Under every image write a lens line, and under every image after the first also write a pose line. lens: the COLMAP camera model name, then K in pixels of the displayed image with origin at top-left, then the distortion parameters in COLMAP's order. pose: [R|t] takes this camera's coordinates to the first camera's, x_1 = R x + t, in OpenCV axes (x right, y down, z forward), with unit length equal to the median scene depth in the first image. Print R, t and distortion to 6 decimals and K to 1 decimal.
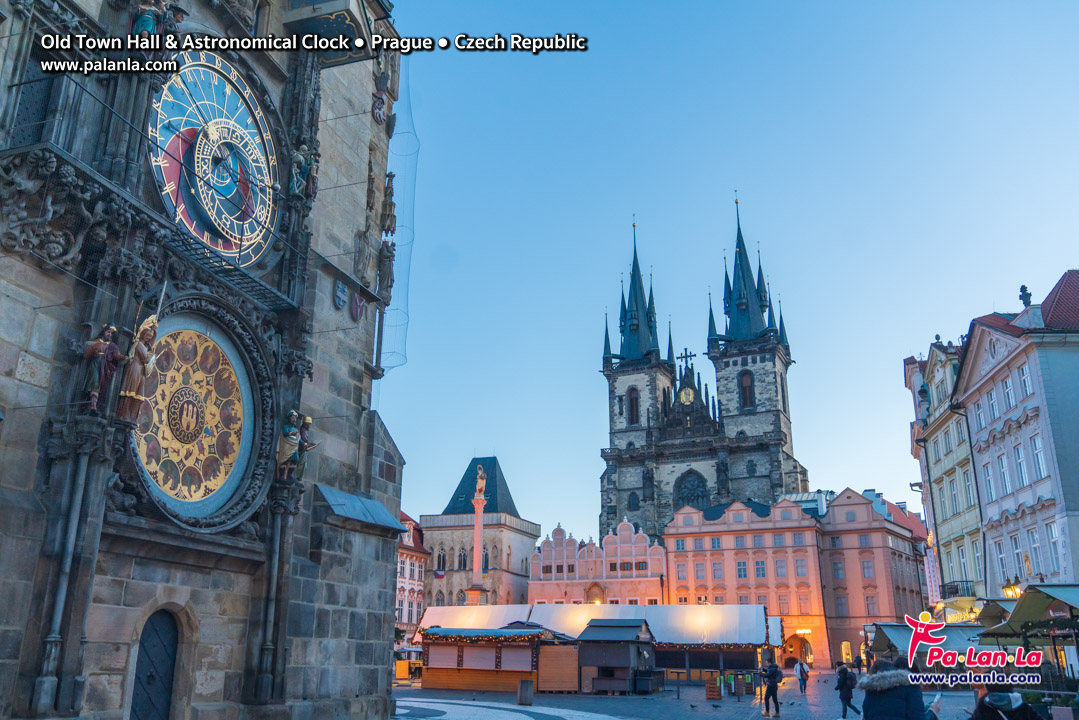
lens RADIAL K [[913.3, 0, 515.2], [0, 913.3, 353.3], [0, 0, 1]] dist [-0.011262, 0.001054]
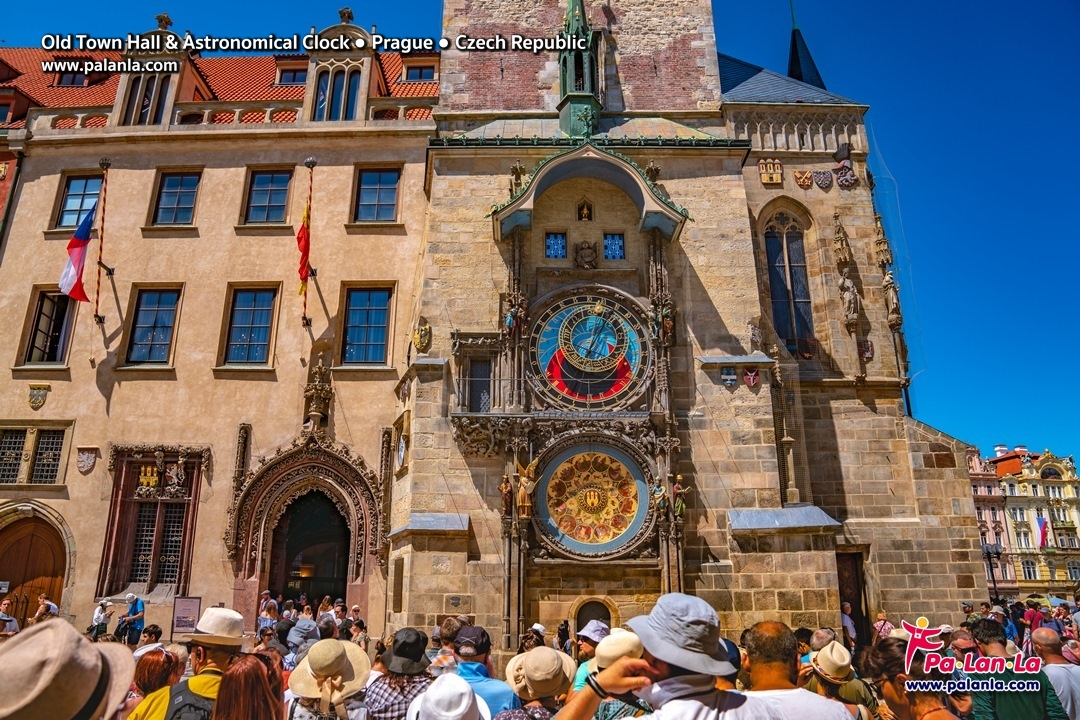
lens RADIAL K [[760.6, 0, 565.5], [0, 760.6, 363.0], [0, 0, 1]] dist [-0.090742, 0.003183]
pose [[0.307476, -0.301790, -0.902431, 0.898712], [0.304813, 0.929638, -0.207033, 0.094130], [0.901414, -0.211415, 0.377831, 0.341063]]
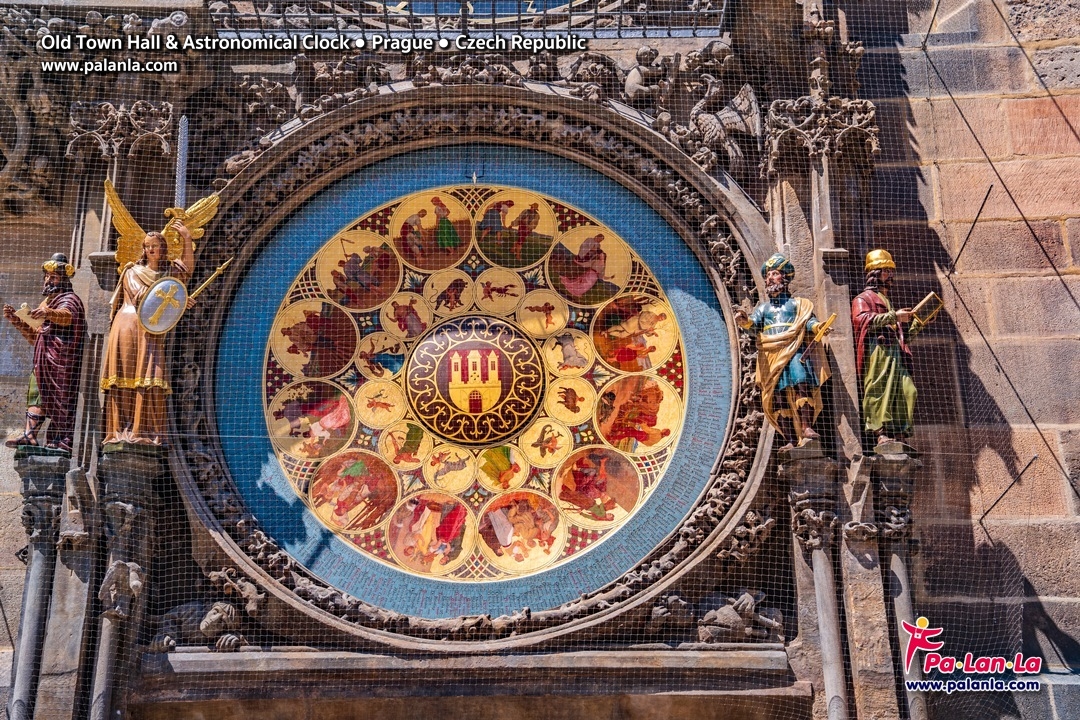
lens RADIAL K [[1501.9, 0, 540.0], [0, 1501.9, 360.0], [0, 0, 1]] dist [0.161943, 0.035781]
pose [[0.275270, -0.373498, -0.885848, 0.200387], [0.312555, 0.906157, -0.284937, 0.211608], [0.909140, -0.198441, 0.366176, 0.632653]]
